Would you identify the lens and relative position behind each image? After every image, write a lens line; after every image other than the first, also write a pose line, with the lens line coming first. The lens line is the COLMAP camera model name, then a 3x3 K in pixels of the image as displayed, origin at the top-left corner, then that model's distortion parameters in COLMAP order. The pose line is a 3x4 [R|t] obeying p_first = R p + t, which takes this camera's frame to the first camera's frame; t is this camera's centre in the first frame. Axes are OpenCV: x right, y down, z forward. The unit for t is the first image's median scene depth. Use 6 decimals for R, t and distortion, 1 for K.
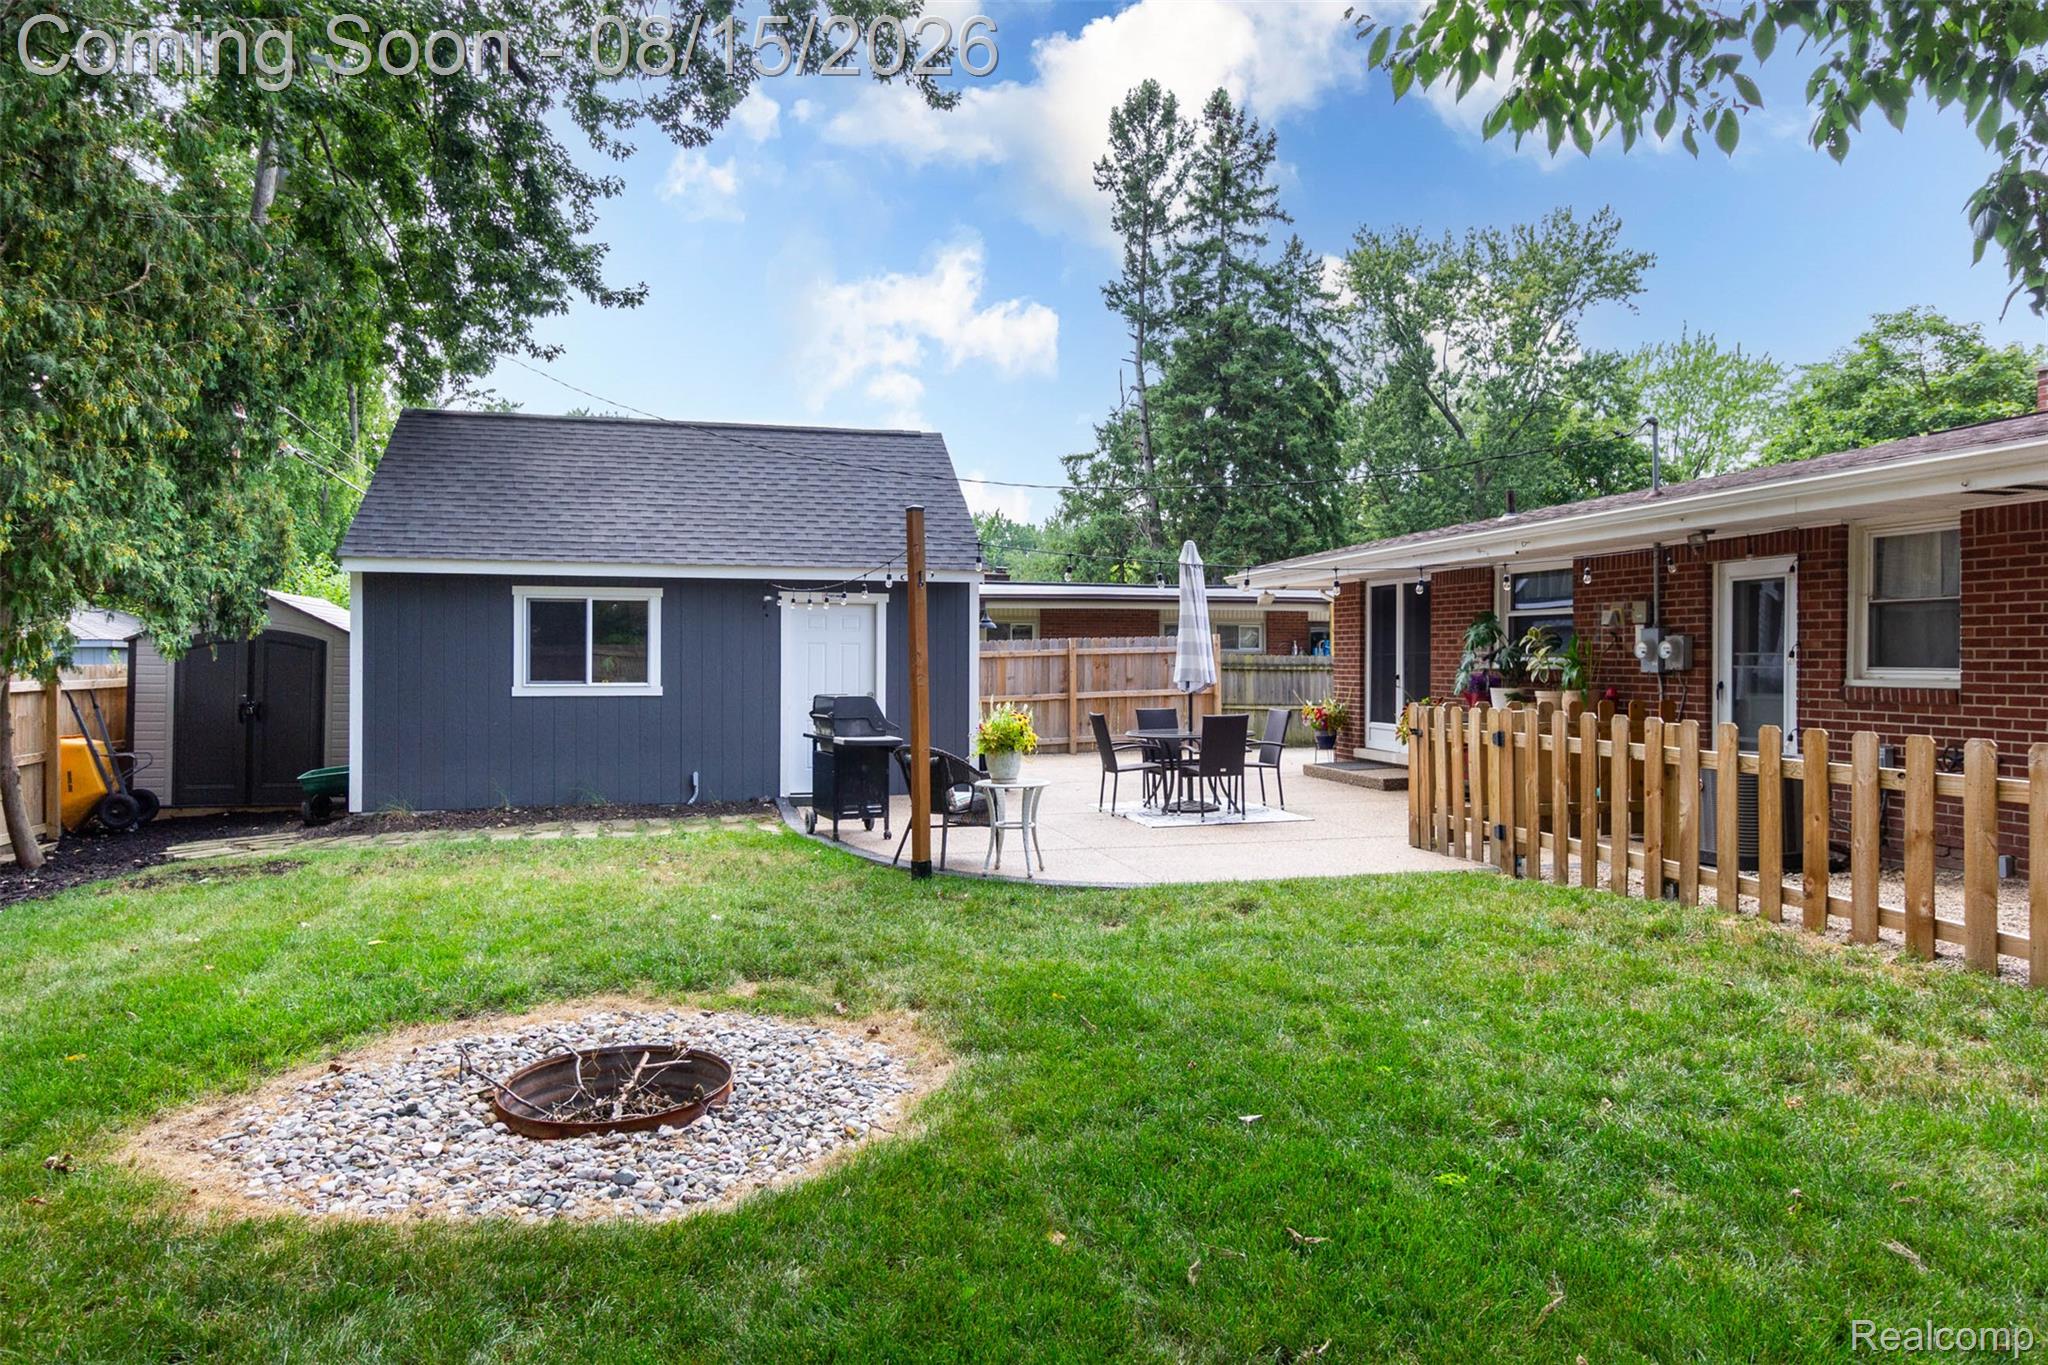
lens RADIAL K [[1295.2, 0, 1023.9], [0, 1295.2, 658.6], [0, 0, 1]] dist [0.003963, 0.001467]
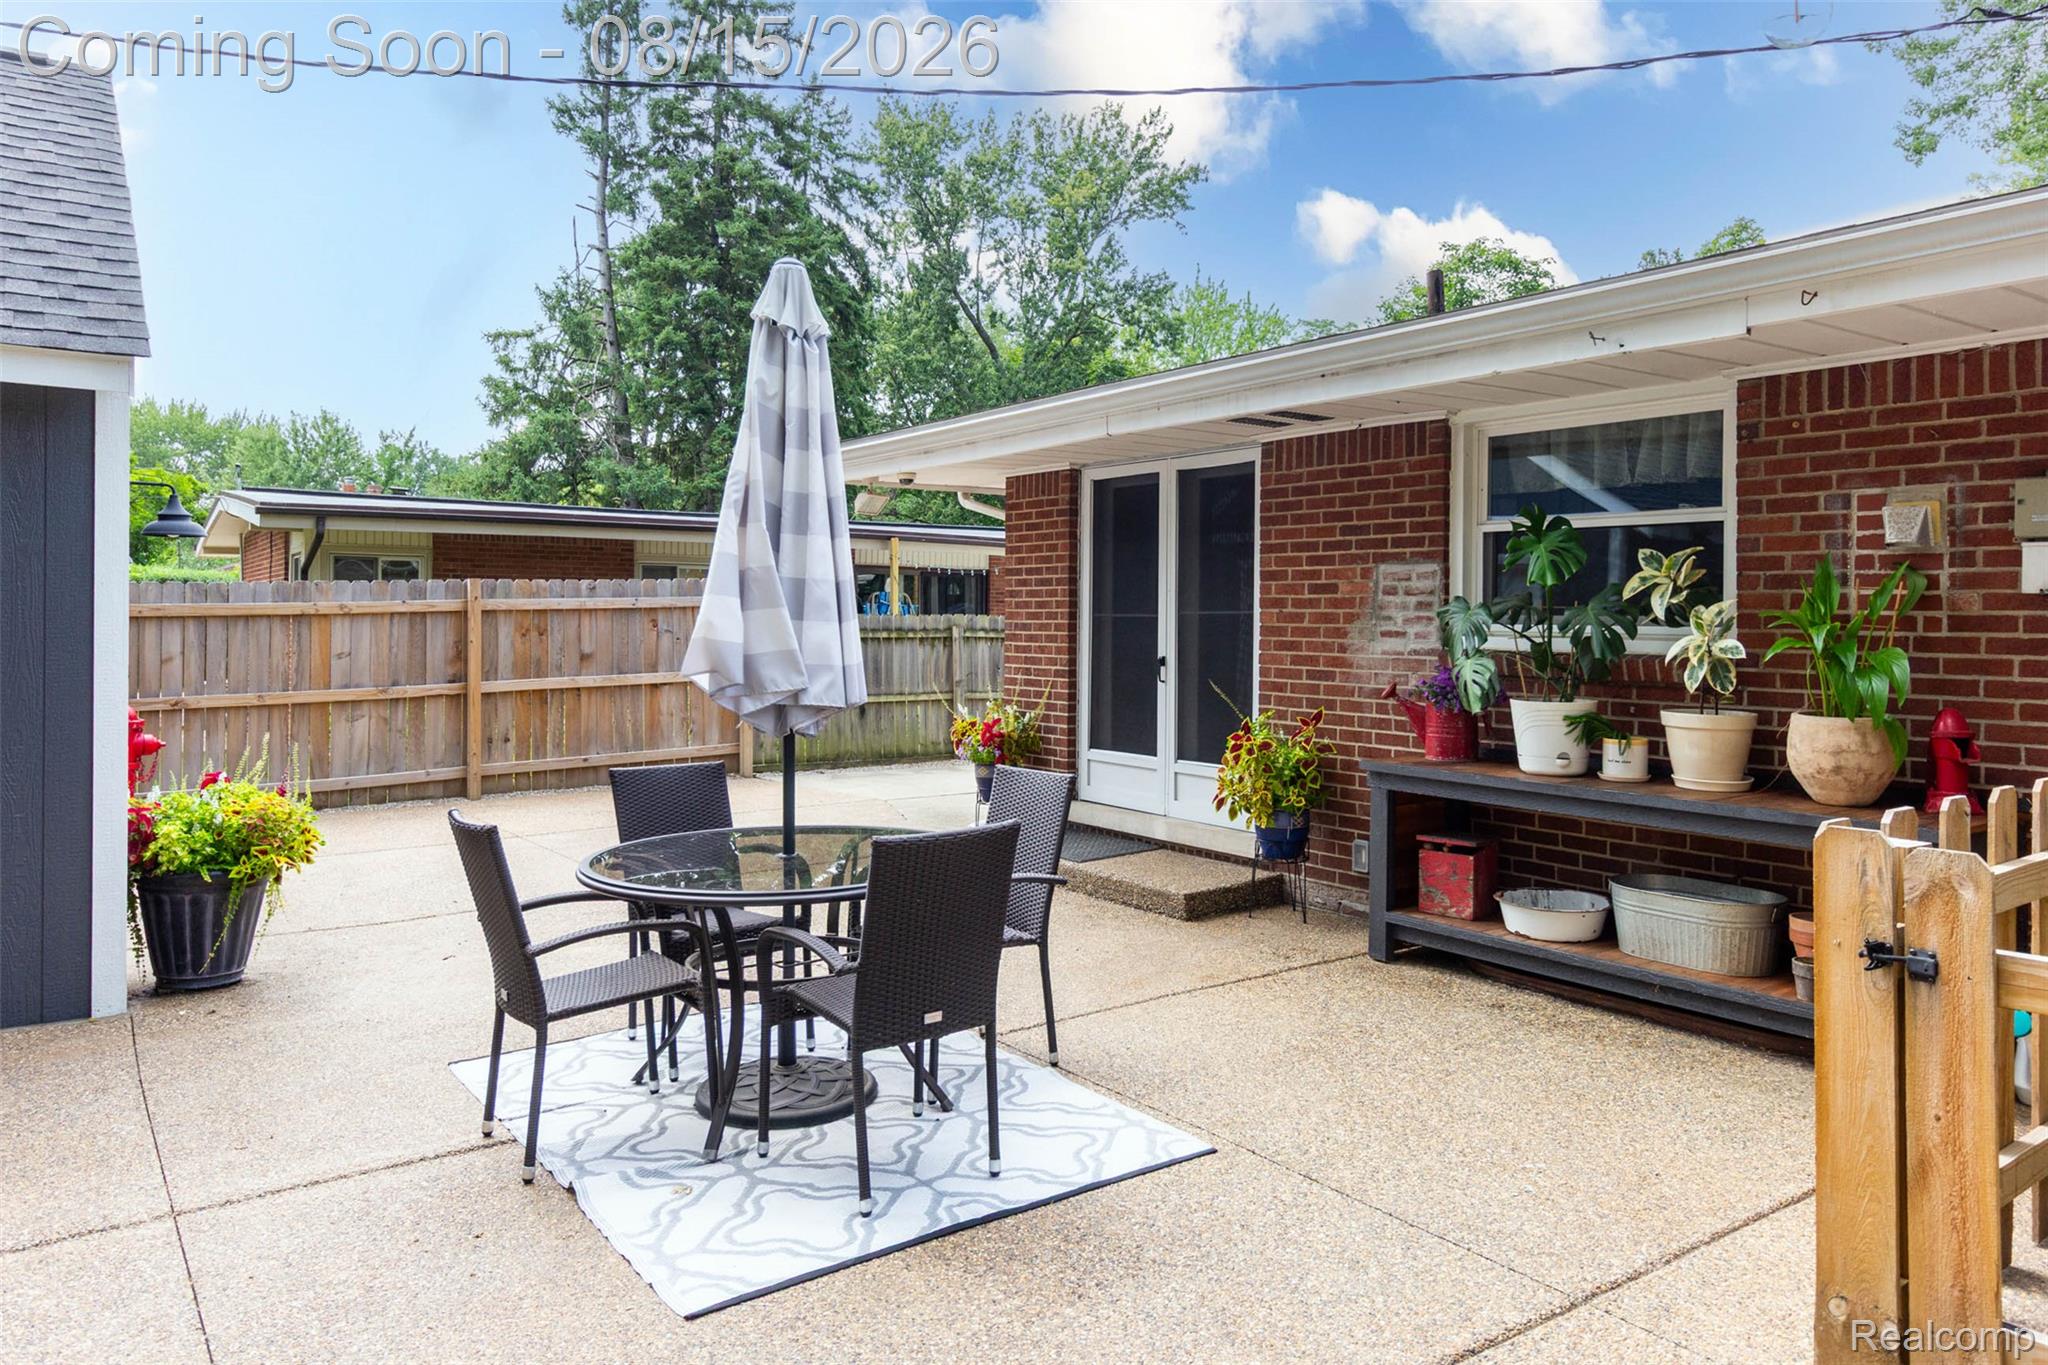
lens RADIAL K [[1331.8, 0, 1032.7], [0, 1331.8, 620.3], [0, 0, 1]] dist [-0.001742, 0.001456]
pose [[0.918699, 0.004448, 0.394934, 0.017074], [-0.005944, 0.999979, 0.002563, -0.000885], [-0.394914, -0.004702, 0.918706, 0.215397]]
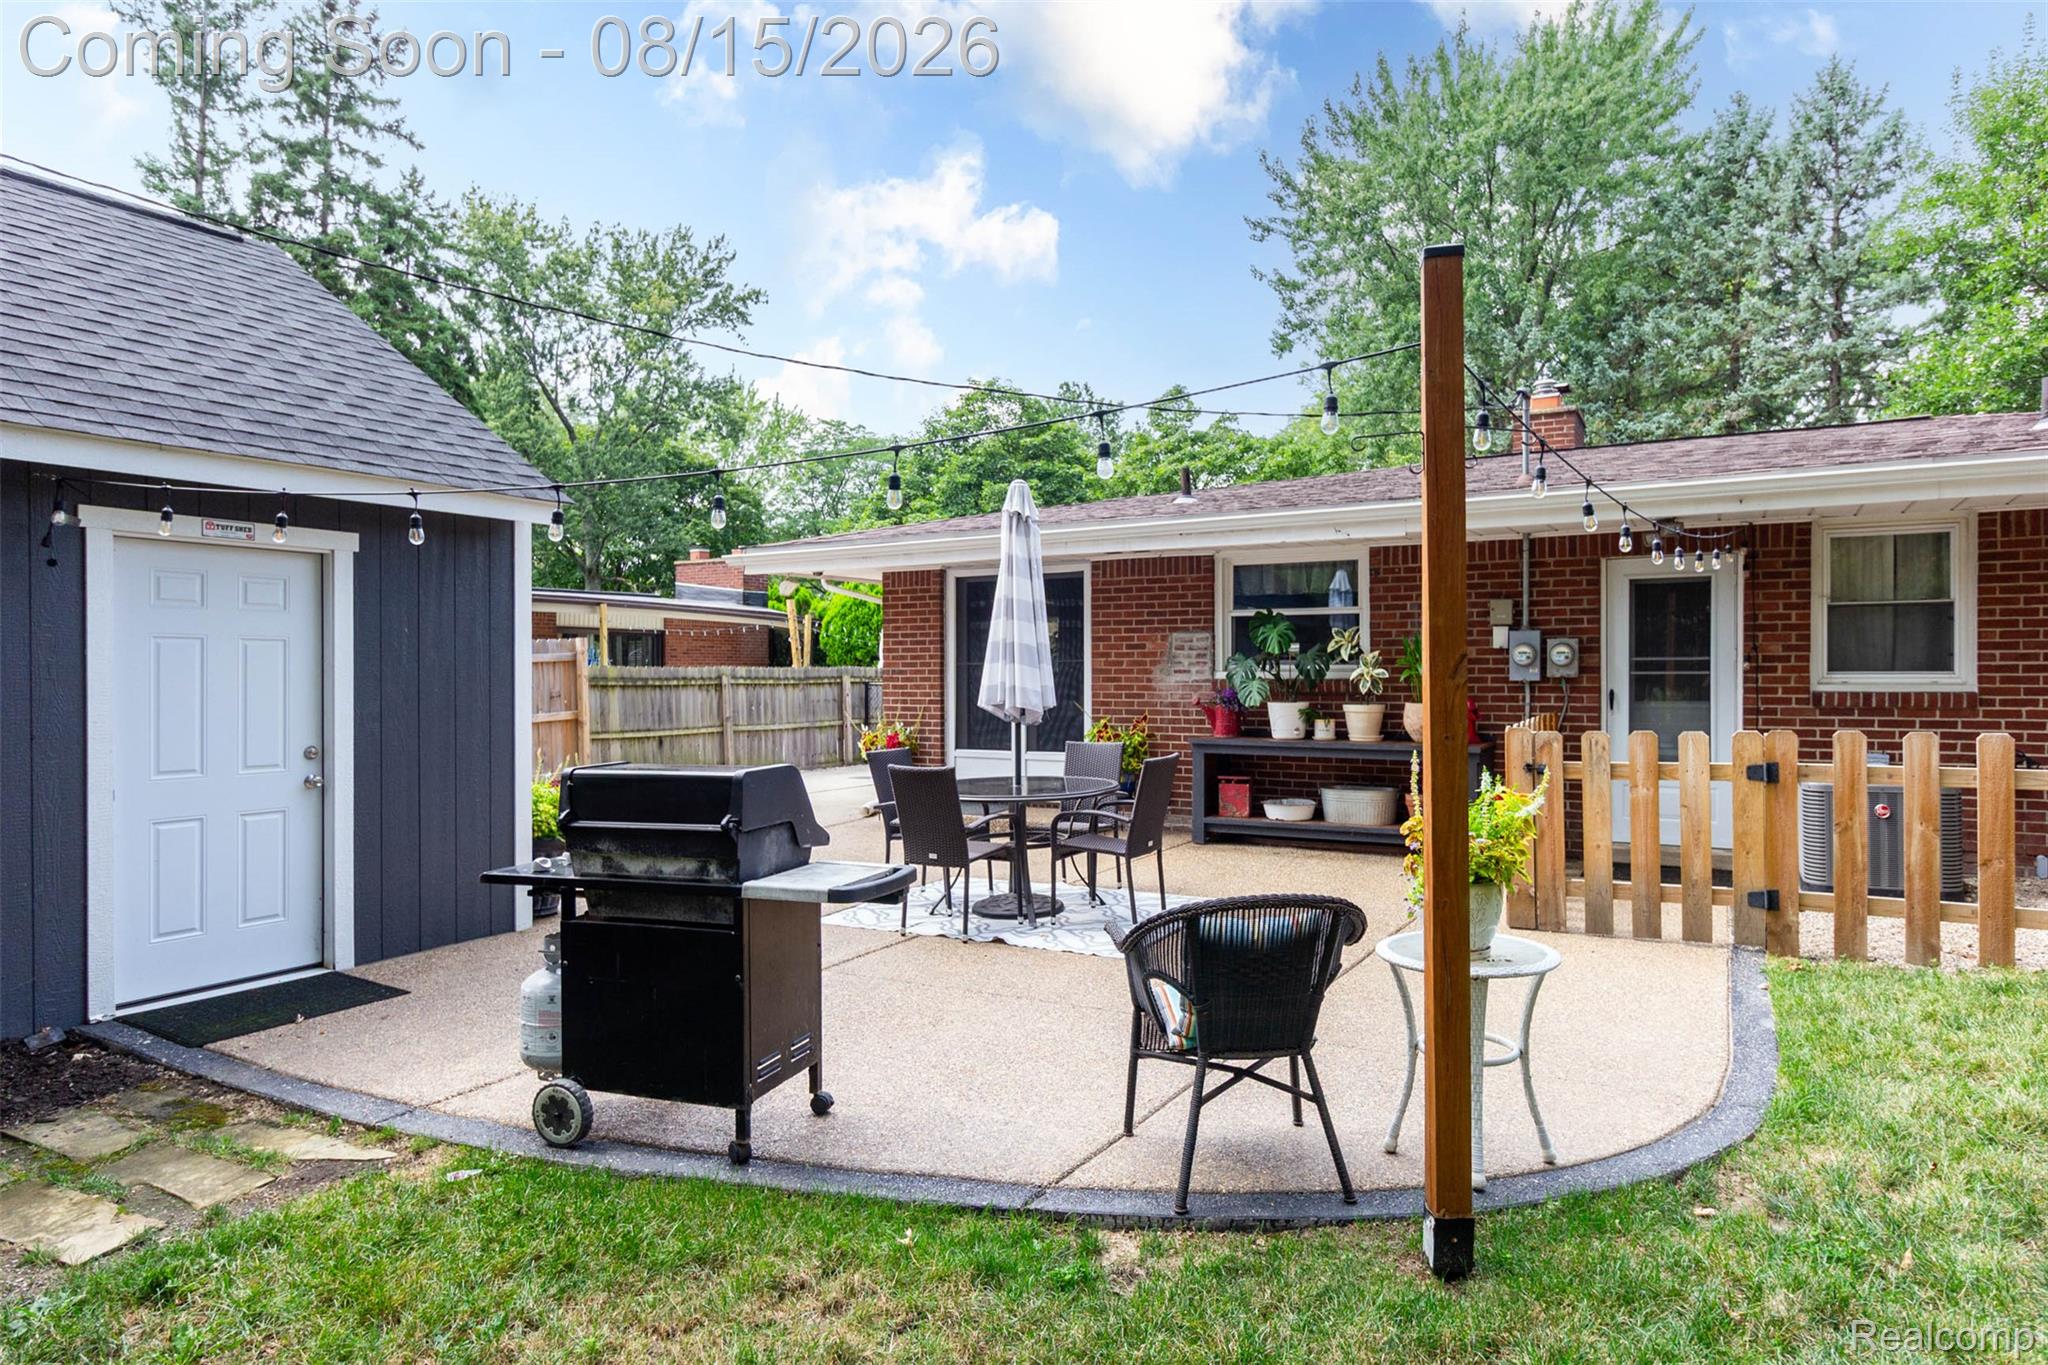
lens RADIAL K [[1178.2, 0, 1024.0], [0, 1178.2, 682.5], [0, 0, 1]] dist [0.014678, -0.019213]
pose [[0.677273, -0.013885, 0.735601, -0.093089], [0.007068, 0.999899, 0.012366, -0.000086], [-0.735698, -0.003176, 0.677303, 0.196083]]
